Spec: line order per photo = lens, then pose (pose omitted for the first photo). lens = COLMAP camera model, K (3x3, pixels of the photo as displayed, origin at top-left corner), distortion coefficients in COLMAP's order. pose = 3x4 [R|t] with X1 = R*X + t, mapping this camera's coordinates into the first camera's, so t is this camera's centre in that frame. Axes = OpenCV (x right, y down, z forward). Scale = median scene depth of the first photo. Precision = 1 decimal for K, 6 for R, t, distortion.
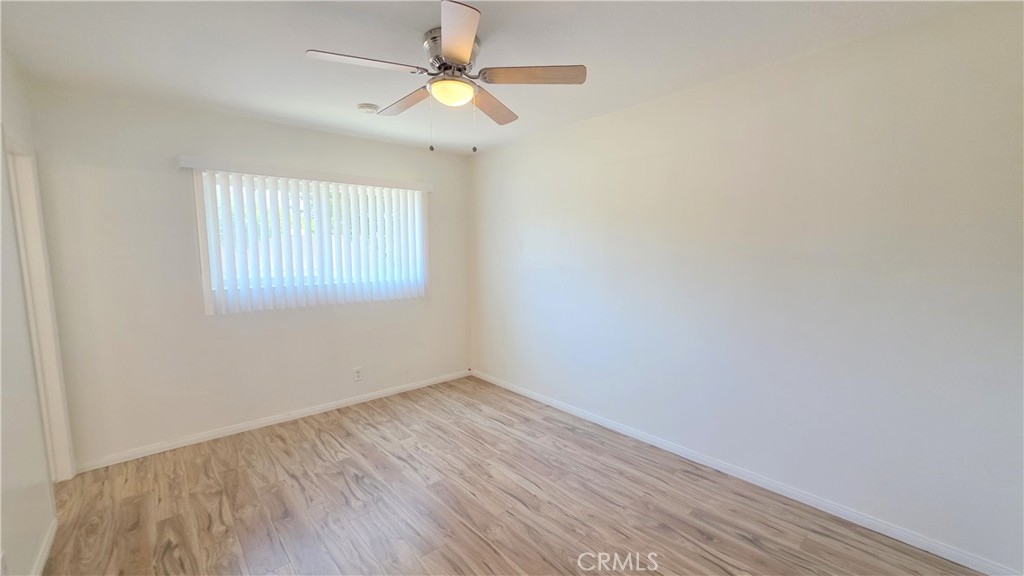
lens RADIAL K [[413.9, 0, 510.9], [0, 413.9, 292.2], [0, 0, 1]] dist [0.001101, 0.000571]
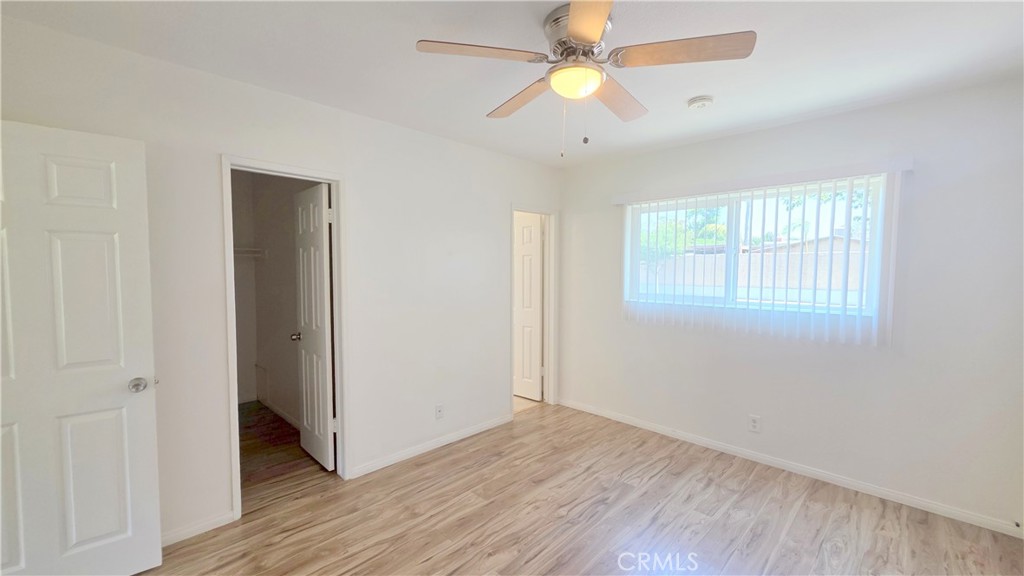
lens RADIAL K [[413.9, 0, 510.9], [0, 413.9, 292.2], [0, 0, 1]] dist [0.001101, 0.000571]
pose [[0.080483, 0.061719, -0.994843, 0.449925], [-0.108926, 0.992648, 0.052771, -0.055277], [0.990786, 0.104118, 0.086614, 0.528021]]
